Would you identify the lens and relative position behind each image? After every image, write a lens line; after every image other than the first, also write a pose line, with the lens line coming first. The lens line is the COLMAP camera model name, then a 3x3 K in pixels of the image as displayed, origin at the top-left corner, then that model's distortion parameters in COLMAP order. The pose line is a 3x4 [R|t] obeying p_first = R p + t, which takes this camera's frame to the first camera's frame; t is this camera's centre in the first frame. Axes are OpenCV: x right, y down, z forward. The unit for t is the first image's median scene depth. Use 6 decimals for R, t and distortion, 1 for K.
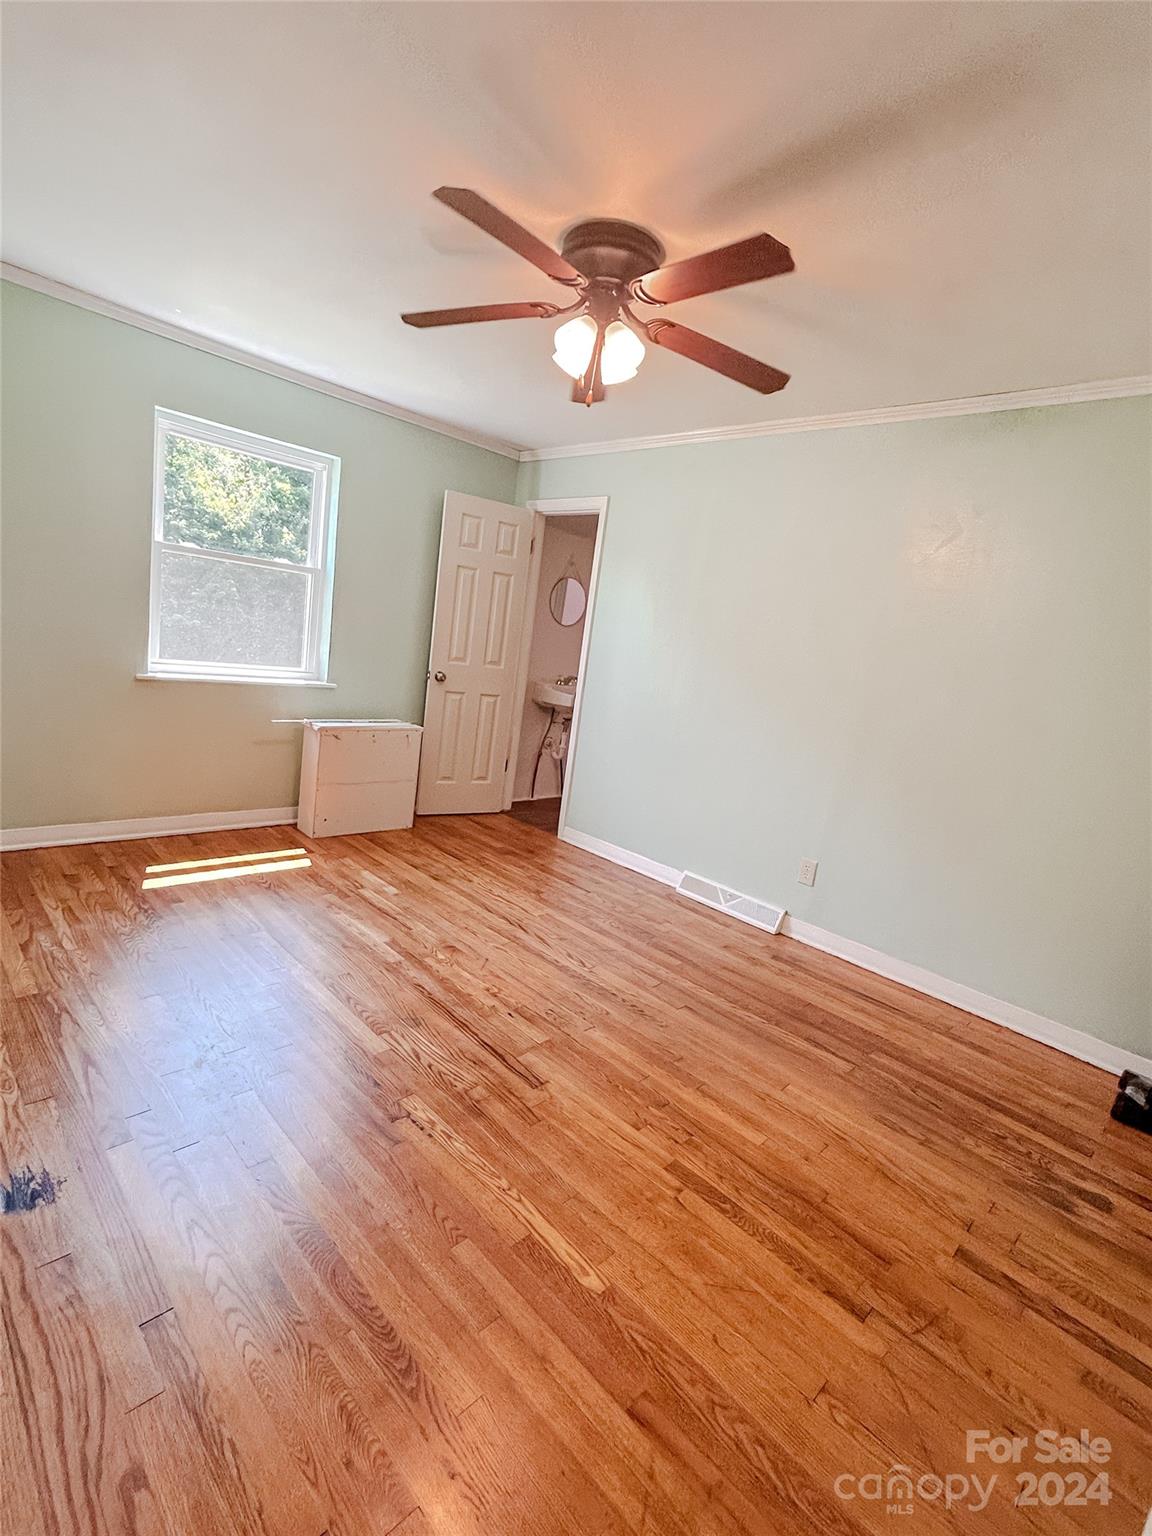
lens RADIAL K [[738.2, 0, 576.0], [0, 738.2, 768.0], [0, 0, 1]] dist [-0.001082, -0.000239]
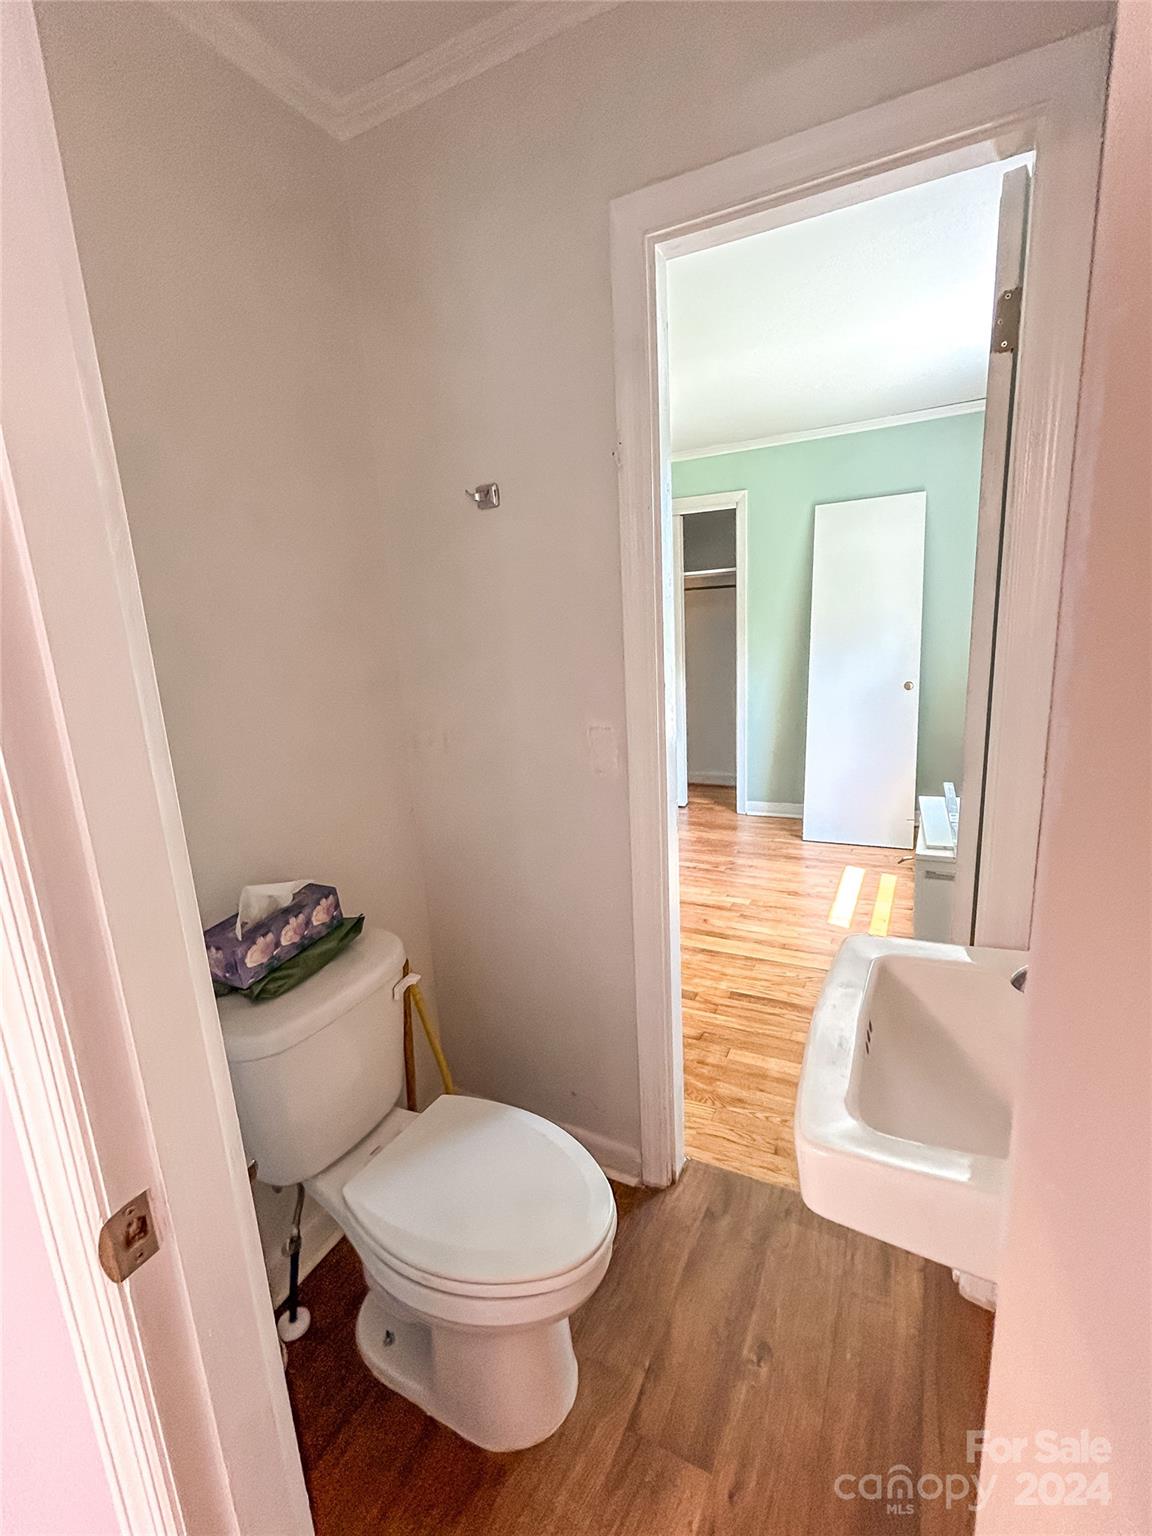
lens RADIAL K [[673.1, 0, 576.0], [0, 673.1, 768.0], [0, 0, 1]] dist [-0.001697, -0.000377]
pose [[-0.951830, -0.008852, -0.306499, 0.244475], [-0.122514, 0.927307, 0.353683, -0.385193], [0.281087, 0.374197, -0.883723, 2.038668]]
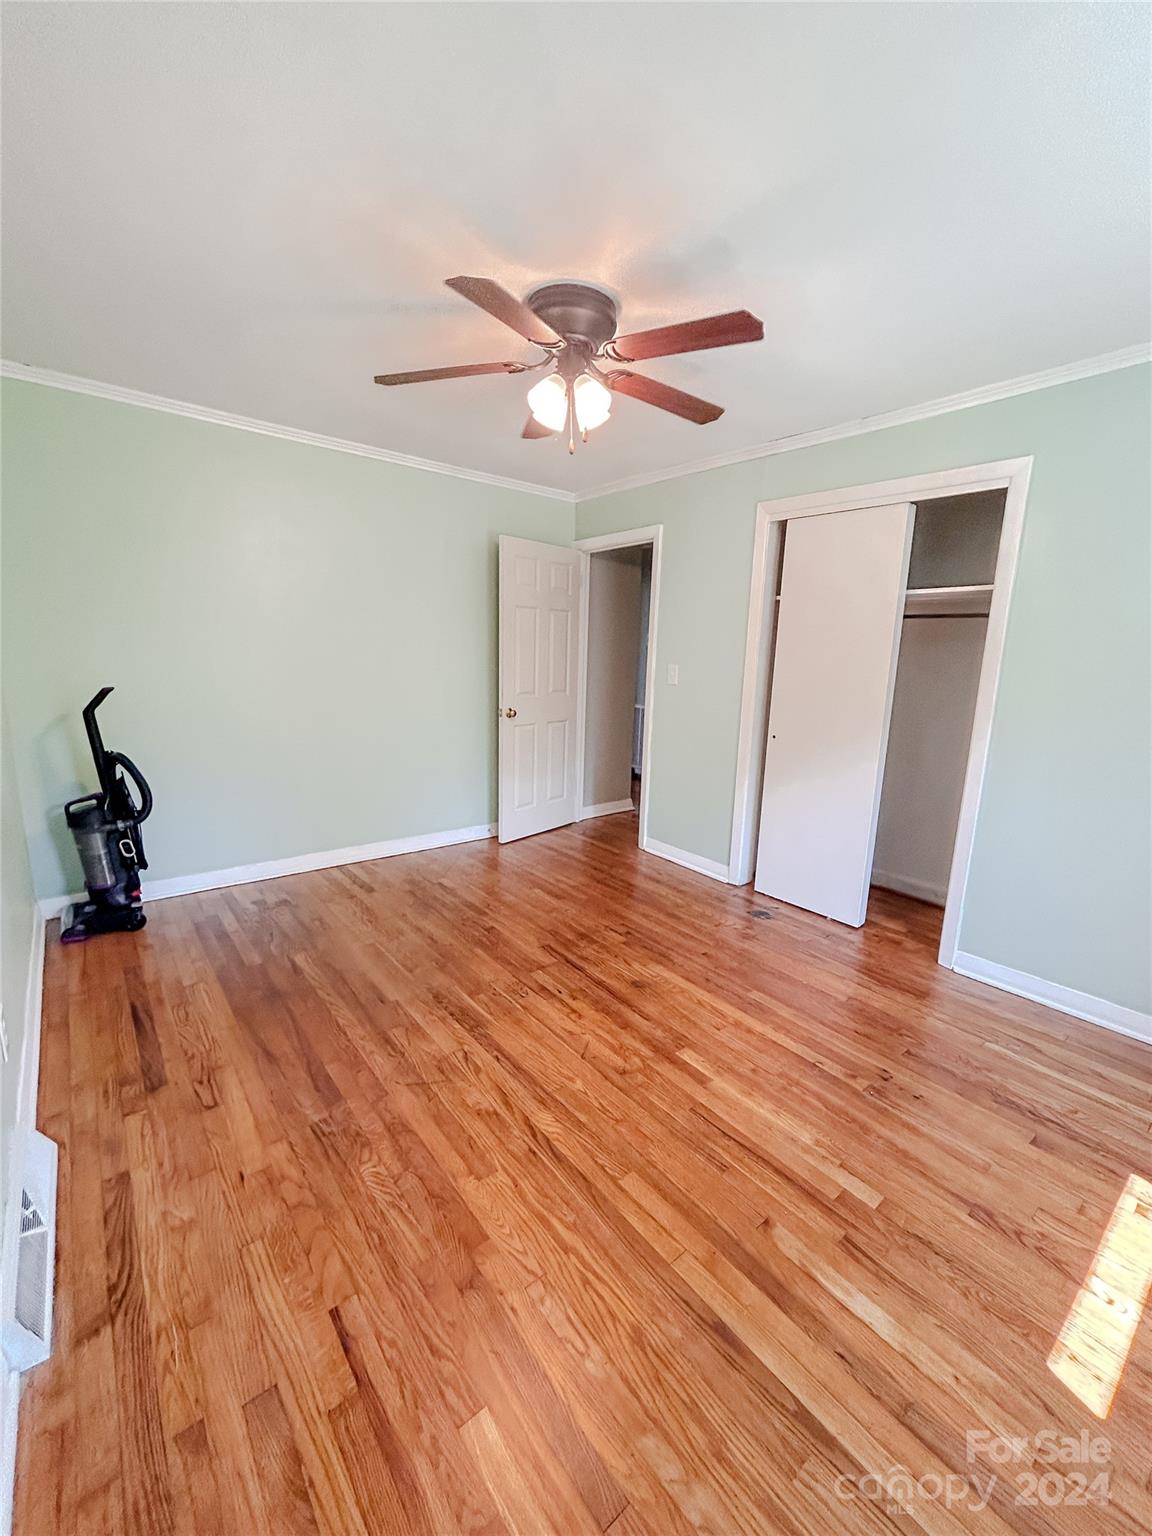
lens RADIAL K [[623.0, 0, 576.0], [0, 623.0, 768.0], [0, 0, 1]] dist [0.001538, 0.000361]
pose [[-0.981765, -0.176636, 0.070267, -0.108188], [-0.138402, 0.917543, 0.372773, -0.317263], [-0.130318, 0.356250, -0.925258, 1.589212]]
